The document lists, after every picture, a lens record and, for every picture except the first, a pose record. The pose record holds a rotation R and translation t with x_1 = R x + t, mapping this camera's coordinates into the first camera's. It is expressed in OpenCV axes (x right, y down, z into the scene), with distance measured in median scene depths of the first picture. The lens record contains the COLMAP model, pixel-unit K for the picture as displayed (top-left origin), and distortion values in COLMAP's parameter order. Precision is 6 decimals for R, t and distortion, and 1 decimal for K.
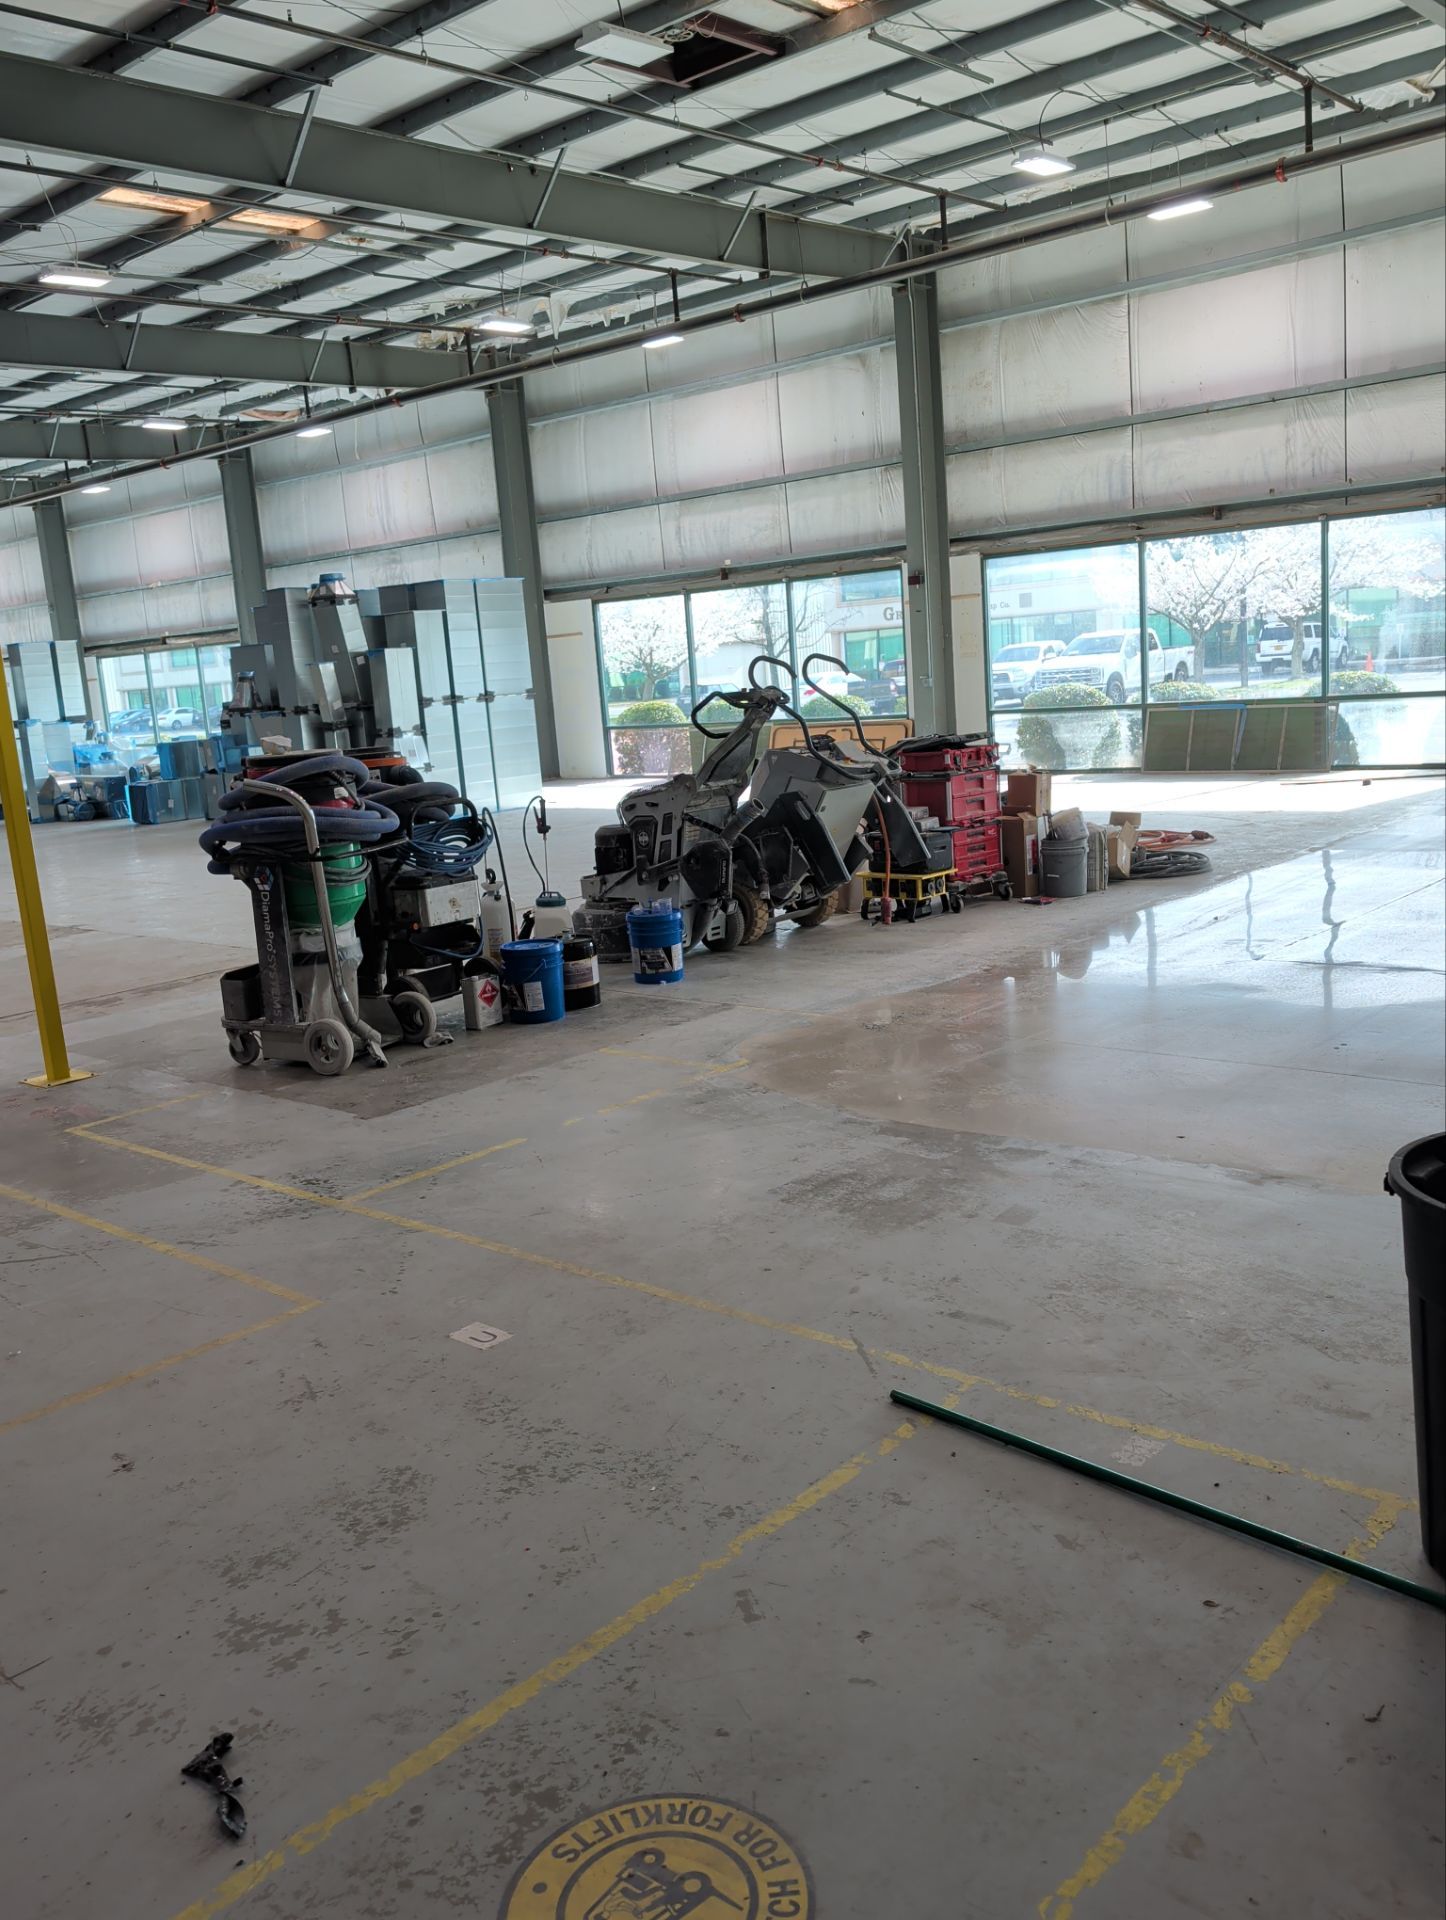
lens RADIAL K [[1615.3, 0, 720.7], [0, 1615.3, 959.9], [0, 0, 1]] dist [0.008756, 0.005784]
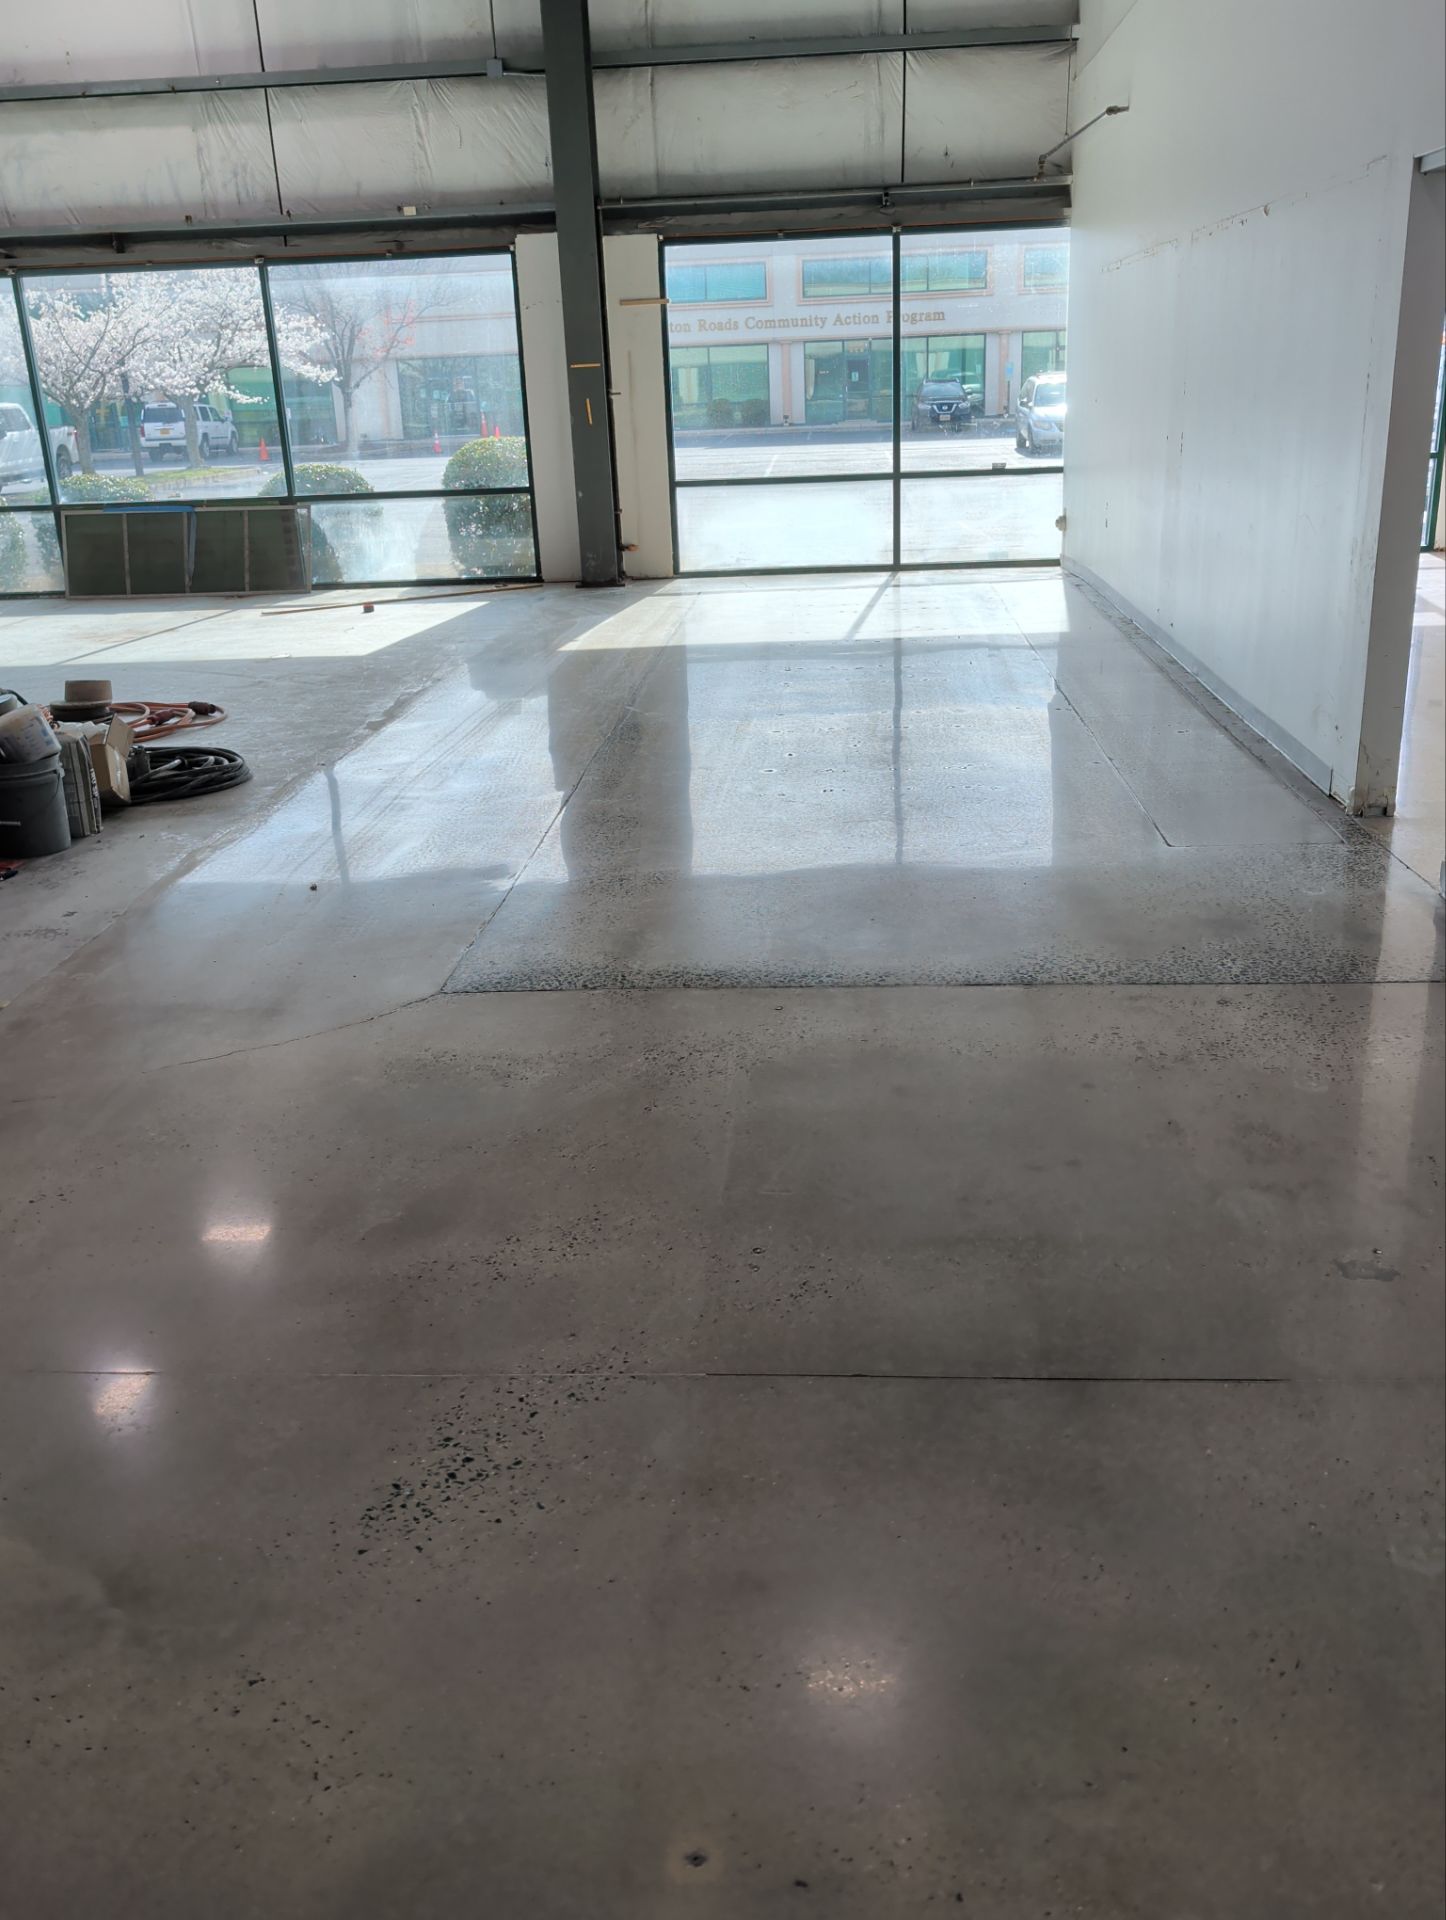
lens RADIAL K [[1615.3, 0, 724.0], [0, 1615.3, 964.8], [0, 0, 1]] dist [0.008756, 0.005784]
pose [[0.792815, -0.169120, 0.585528, 0.033483], [0.093124, 0.983062, 0.157850, -0.040637], [-0.602306, -0.070619, 0.795136, 0.213300]]
